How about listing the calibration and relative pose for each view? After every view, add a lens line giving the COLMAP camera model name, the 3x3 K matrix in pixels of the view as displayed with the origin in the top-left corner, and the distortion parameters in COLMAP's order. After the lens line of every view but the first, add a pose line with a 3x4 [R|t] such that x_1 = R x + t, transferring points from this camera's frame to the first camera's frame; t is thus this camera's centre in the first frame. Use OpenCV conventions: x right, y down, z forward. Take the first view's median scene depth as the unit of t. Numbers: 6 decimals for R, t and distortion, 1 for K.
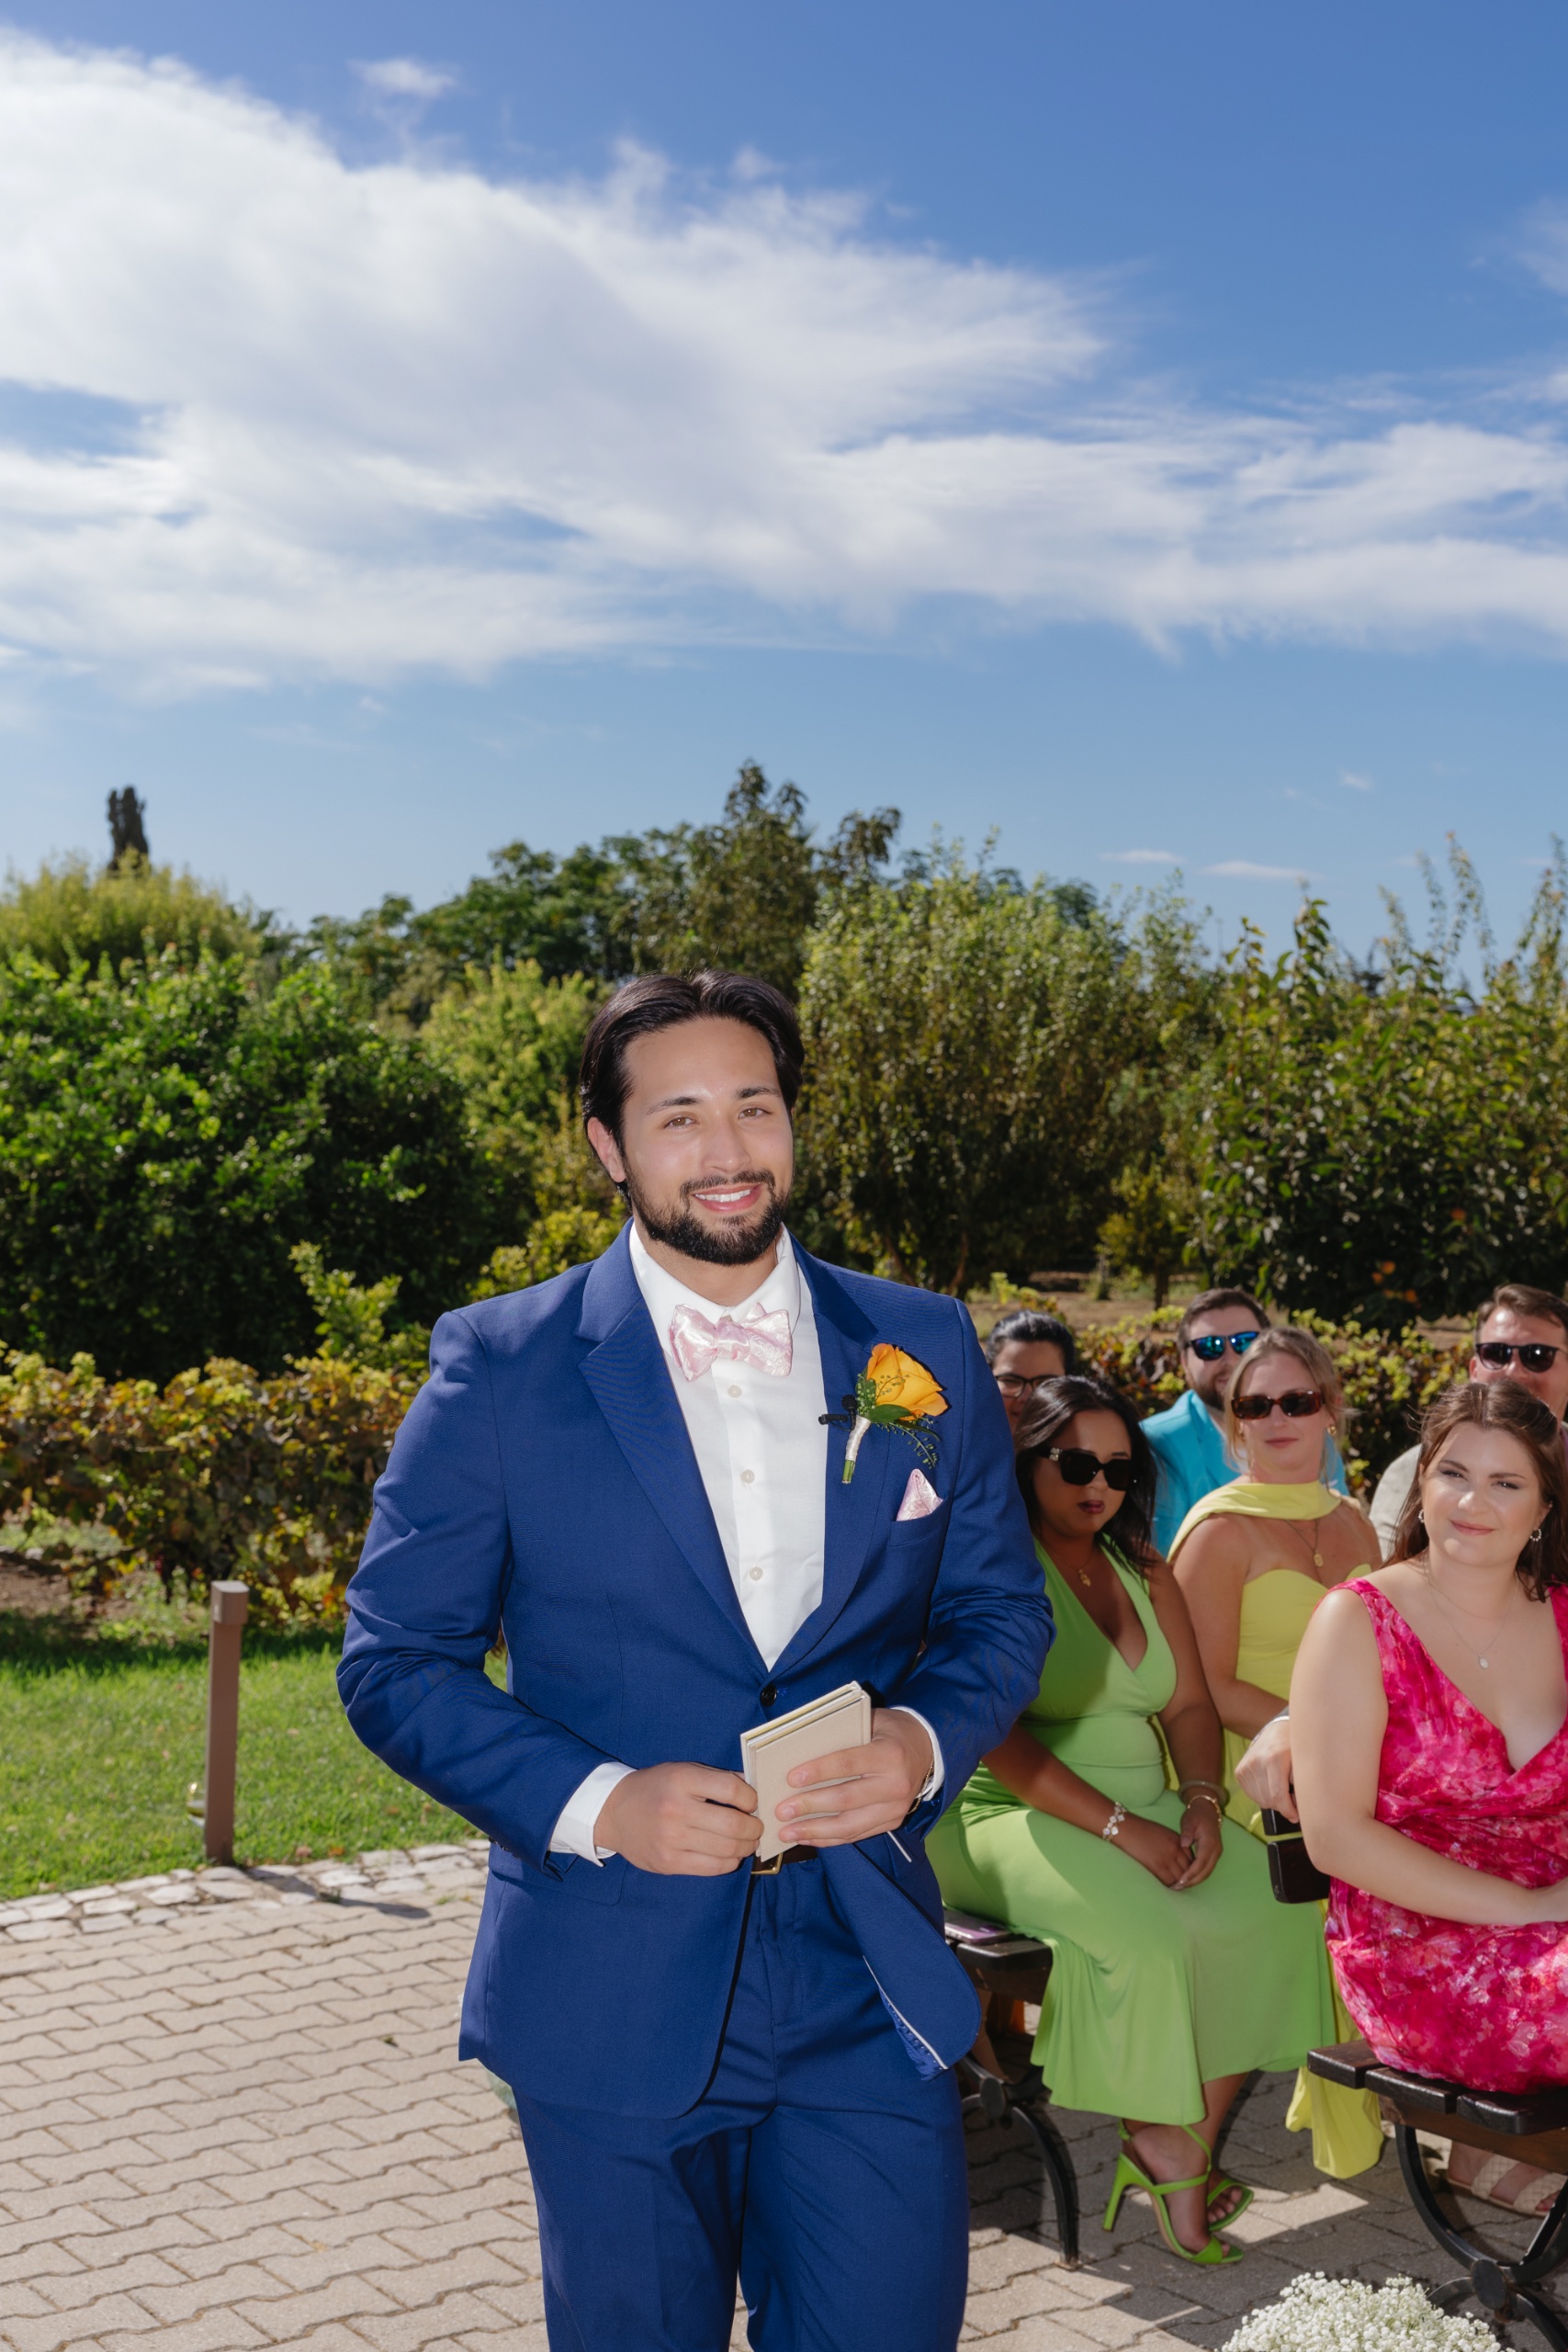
lens RADIAL K [[3306.3, 0, 867.6], [0, 3306.3, 1180.5], [0, 0, 1]] dist [-0.020136, -0.051379]
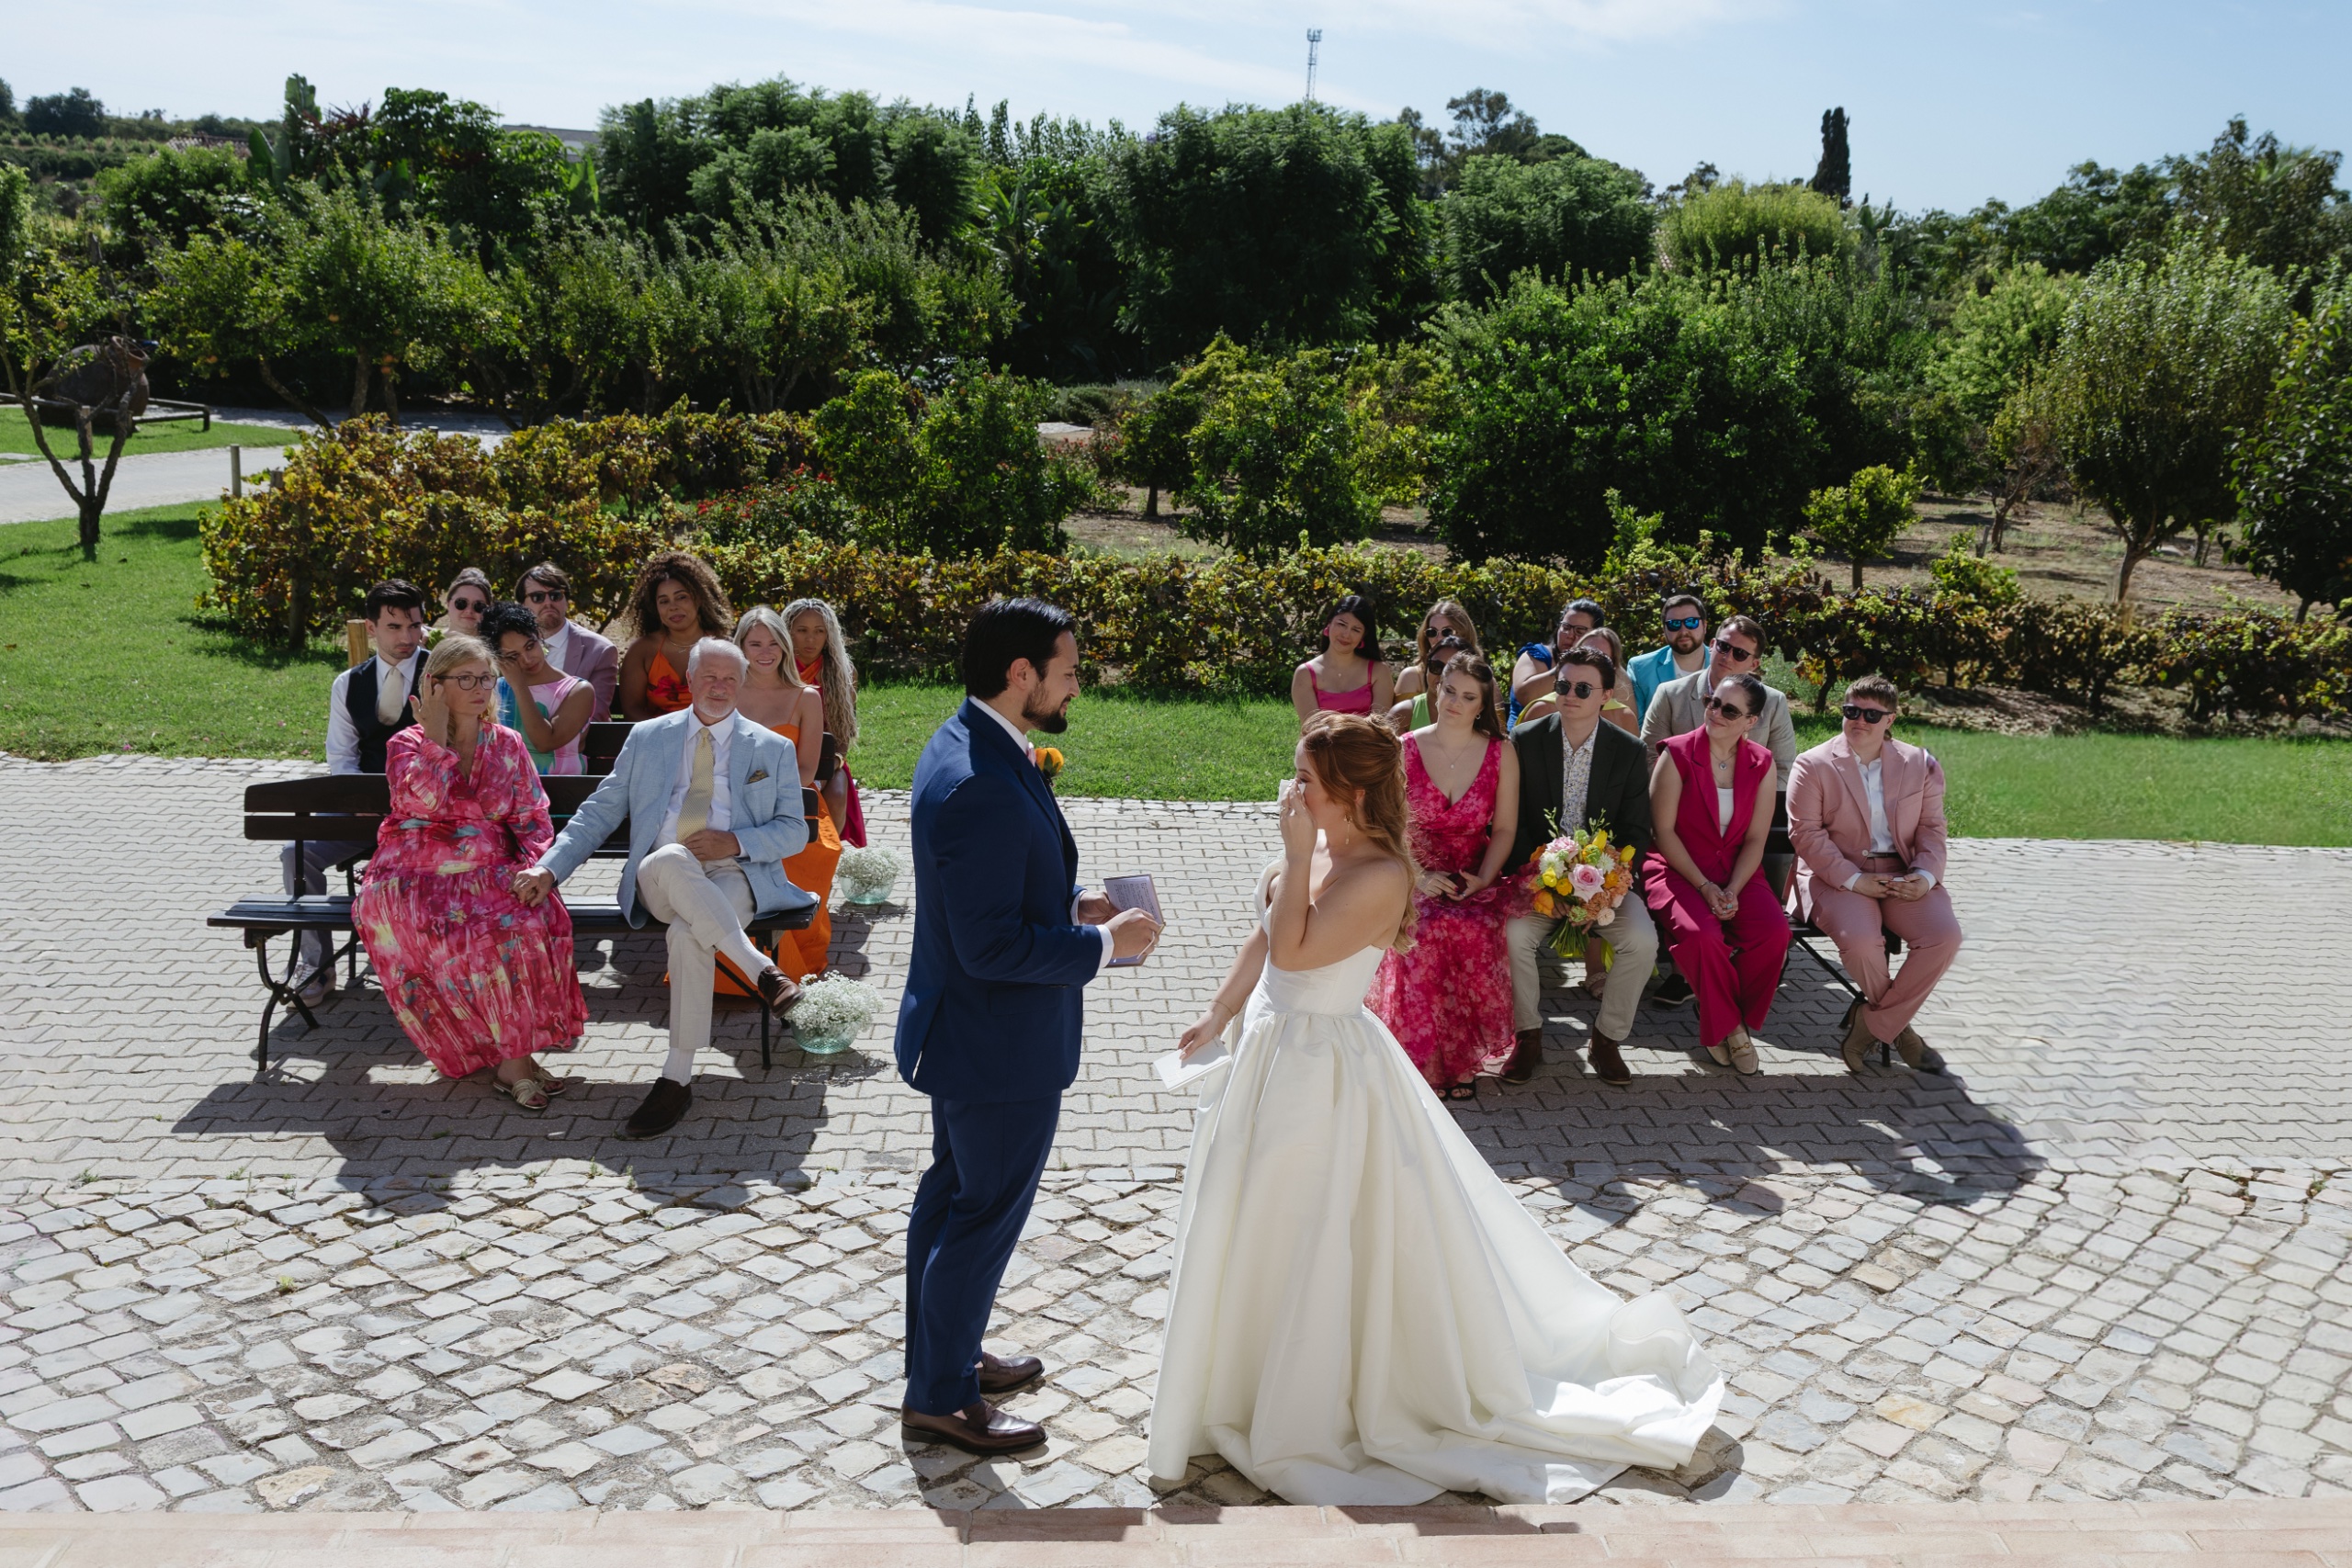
lens RADIAL K [[2577.8, 0, 1176.0], [0, 2577.8, 784.0], [0, 0, 1]] dist [-0.016723, 0.024740]
pose [[0.849759, 0.143948, -0.507138, 0.279943], [-0.053154, 0.980491, 0.189242, -0.059072], [0.524485, -0.133853, 0.840832, -0.230939]]
